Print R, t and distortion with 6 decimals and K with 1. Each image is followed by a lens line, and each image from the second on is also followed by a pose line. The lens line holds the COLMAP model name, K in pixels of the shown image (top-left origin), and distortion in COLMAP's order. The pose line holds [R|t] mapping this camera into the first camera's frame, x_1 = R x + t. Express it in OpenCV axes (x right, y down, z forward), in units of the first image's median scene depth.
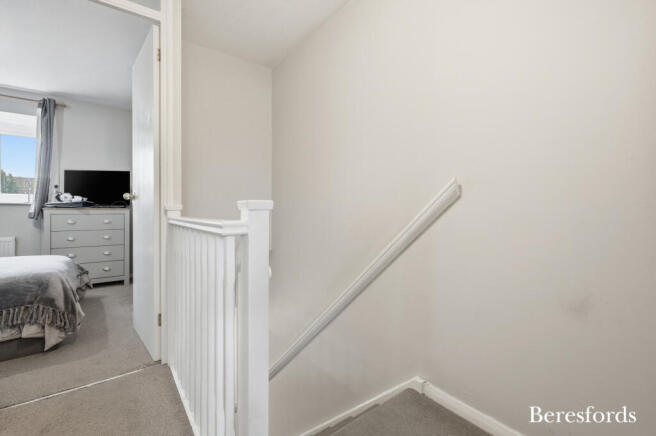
lens RADIAL K [[288.0, 0, 327.7], [0, 288.0, 211.5], [0, 0, 1]] dist [-0.001711, -0.000513]
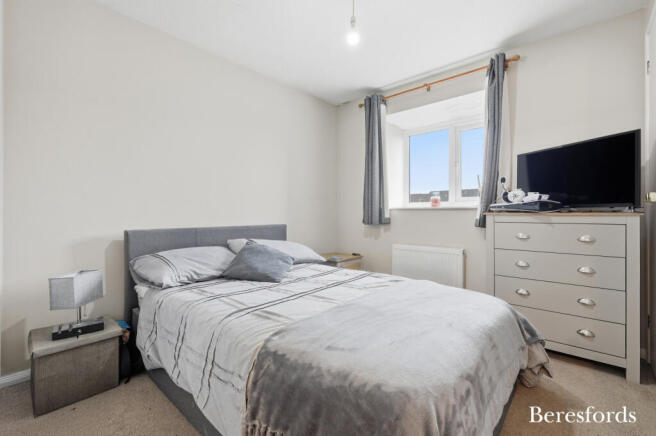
lens RADIAL K [[288.0, 0, 327.5], [0, 288.0, 214.0], [0, 0, 1]] dist [-0.001711, -0.000513]
pose [[0.174894, -0.002861, -0.984583, -0.356361], [-0.000883, 0.999995, -0.003063, -0.006751], [0.984587, 0.001405, 0.174891, 0.474356]]
